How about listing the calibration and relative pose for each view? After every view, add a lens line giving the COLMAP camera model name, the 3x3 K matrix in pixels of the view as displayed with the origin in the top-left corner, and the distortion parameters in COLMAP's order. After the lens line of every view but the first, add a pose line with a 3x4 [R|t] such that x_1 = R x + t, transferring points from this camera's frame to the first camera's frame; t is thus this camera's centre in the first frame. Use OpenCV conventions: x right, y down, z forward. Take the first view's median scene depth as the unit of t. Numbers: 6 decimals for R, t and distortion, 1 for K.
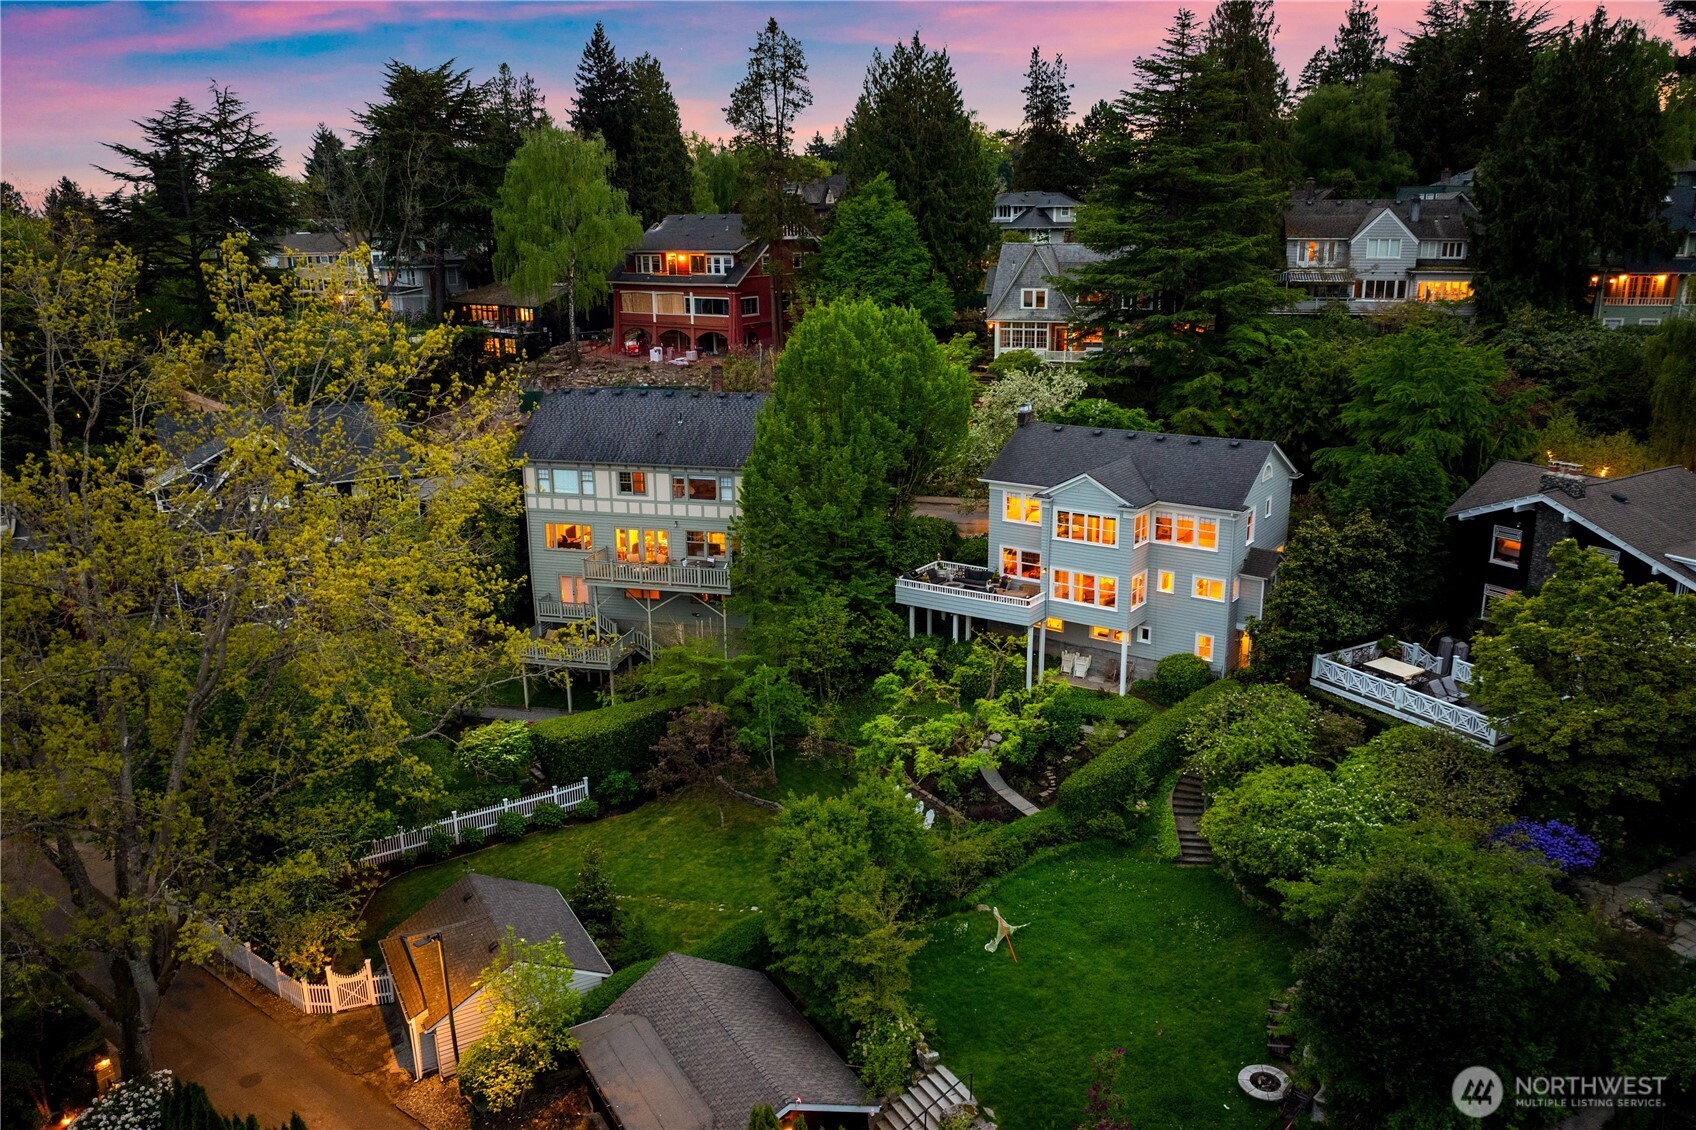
lens RADIAL K [[1246.5, 0, 853.9], [0, 1246.5, 567.2], [0, 0, 1]] dist [-0.038958, -0.005730]
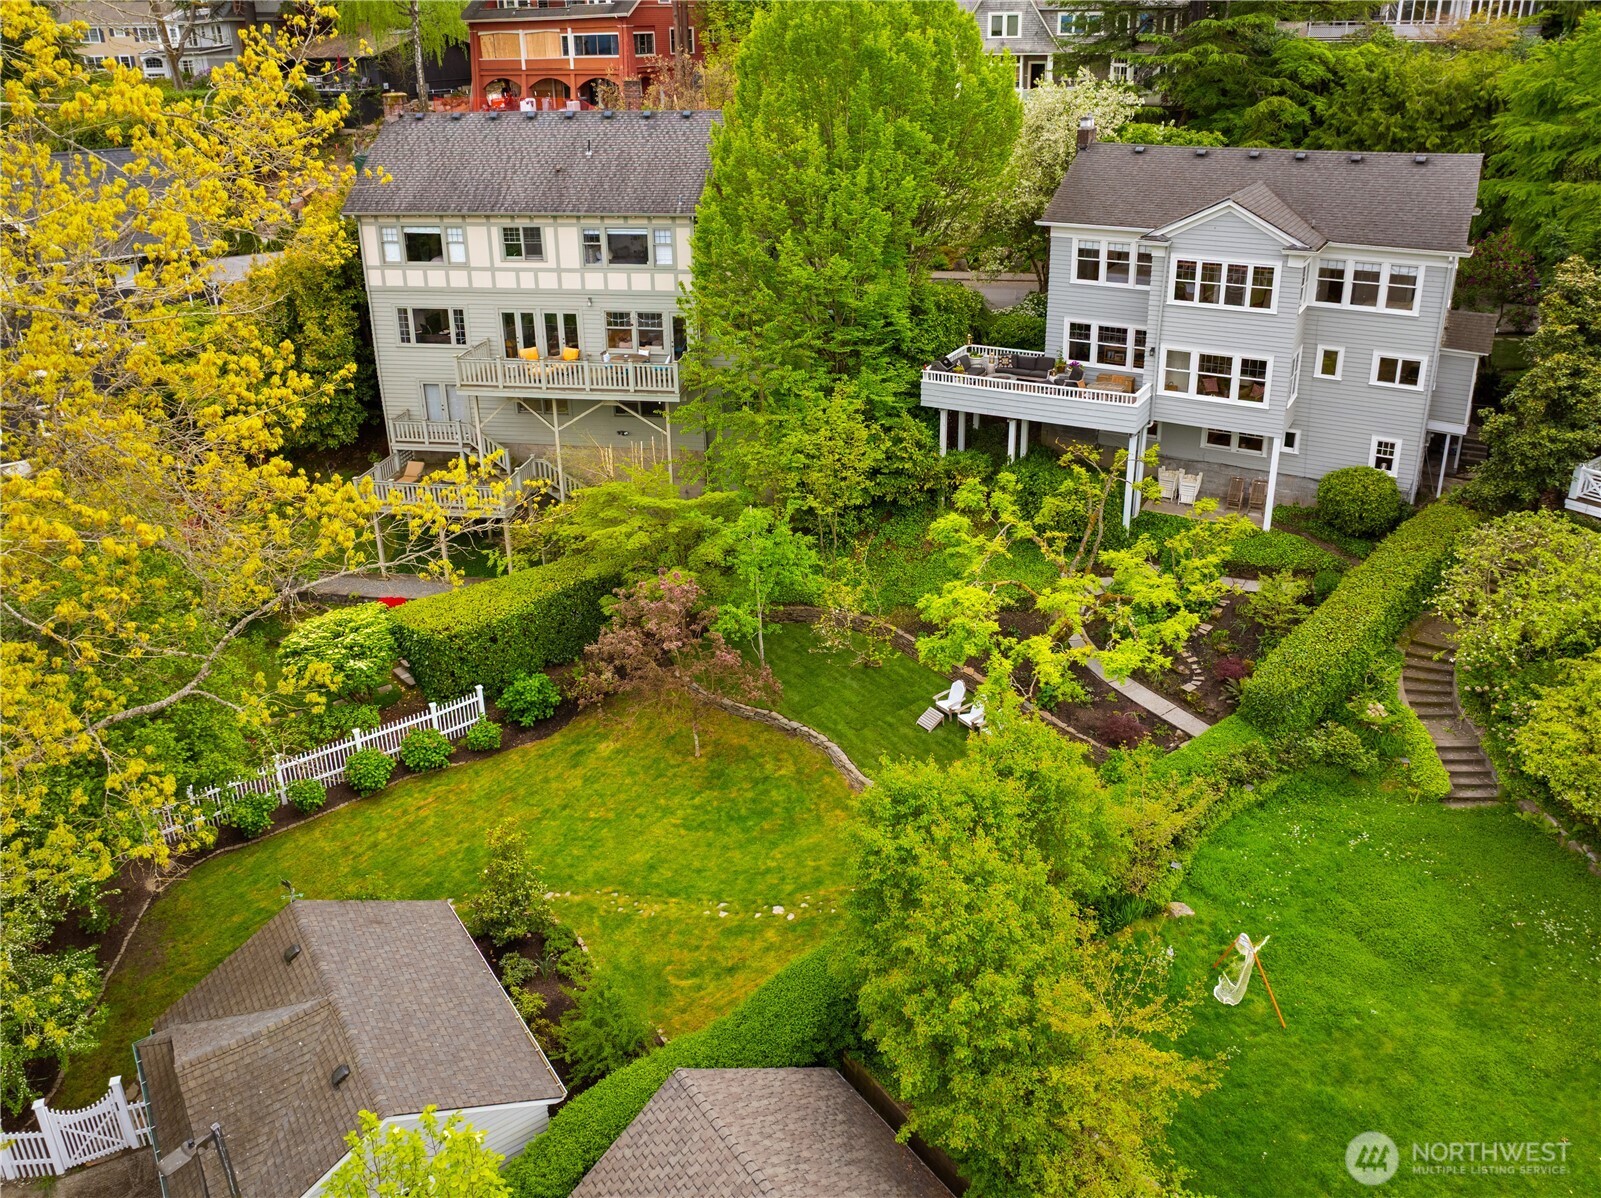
lens RADIAL K [[1193.0, 0, 800.9], [0, 1193.0, 472.9], [0, 0, 1]] dist [-0.052179, 0.017455]
pose [[0.996336, -0.035865, 0.077645, -0.090972], [0.029539, 0.996265, 0.081143, 0.010649], [-0.080265, -0.078553, 0.993674, 0.370892]]
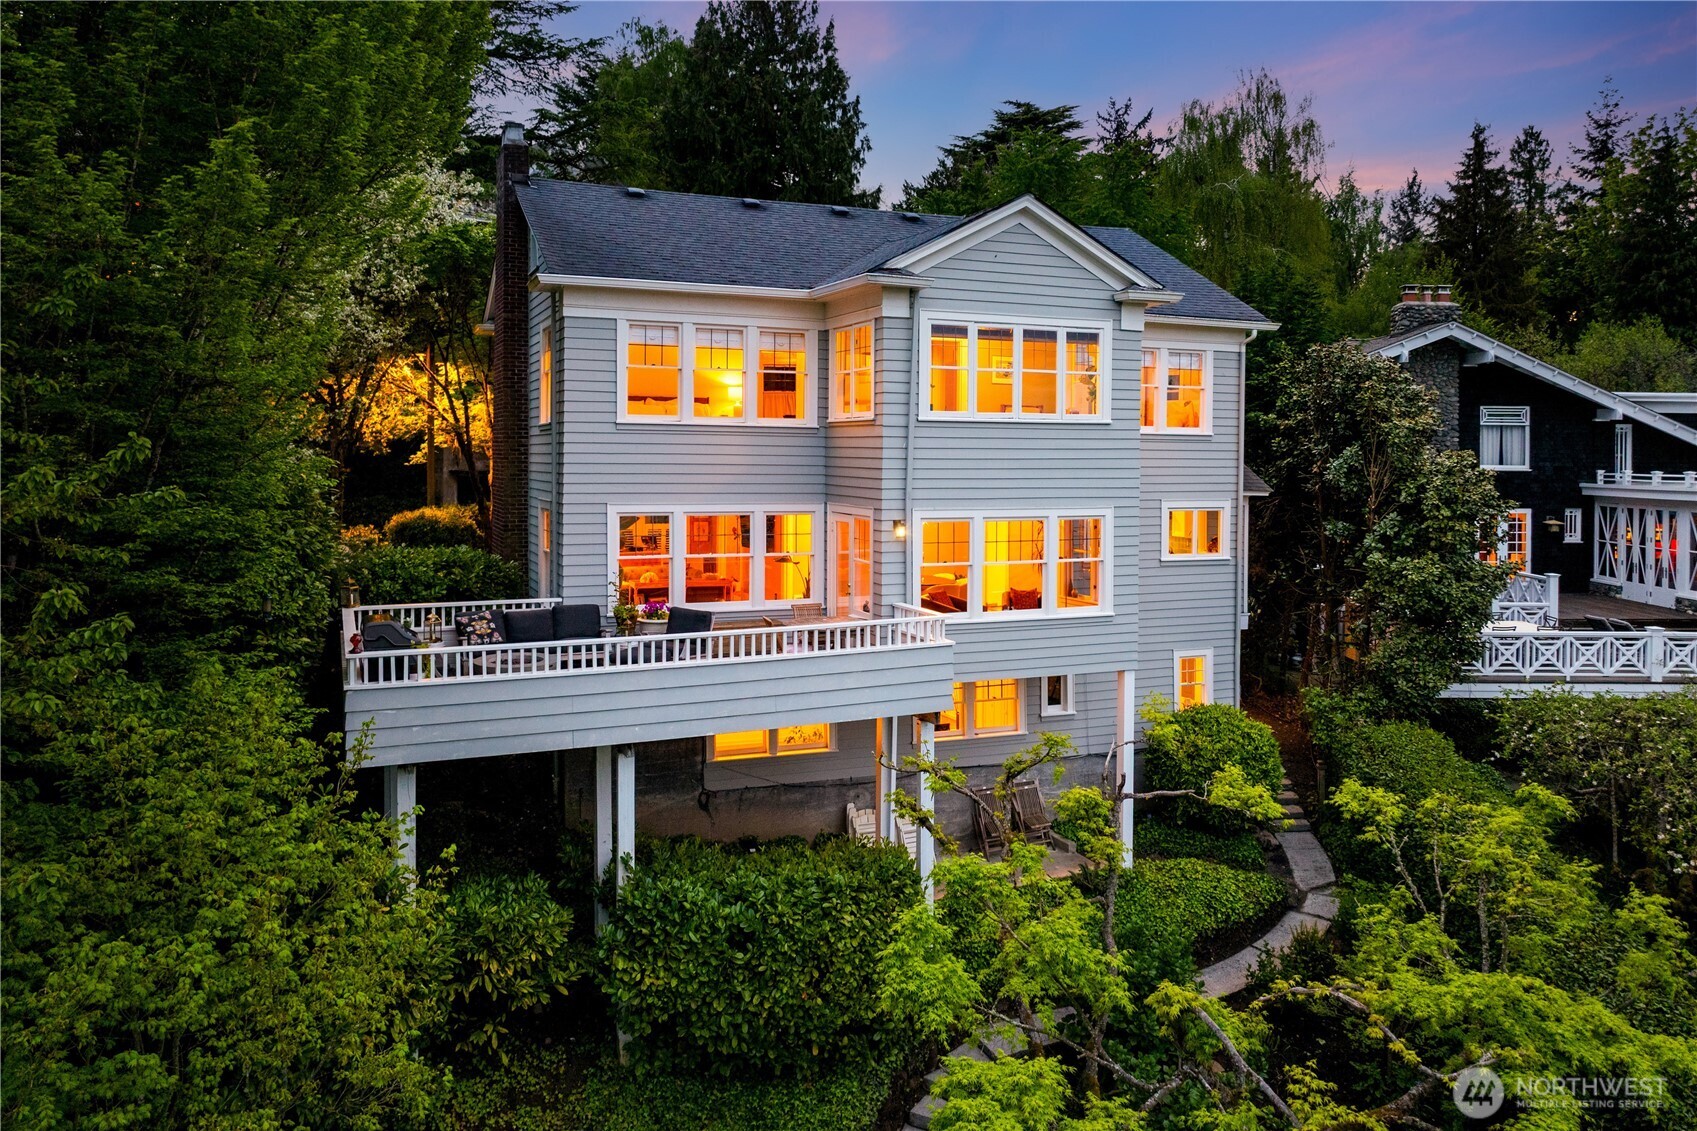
lens RADIAL K [[1247.3, 0, 859.8], [0, 1247.3, 433.0], [0, 0, 1]] dist [-0.038958, -0.005730]
pose [[0.530914, 0.022764, 0.847120, -0.110796], [0.207739, 0.965641, -0.156144, 0.026266], [-0.821568, 0.258879, 0.507944, 0.855506]]
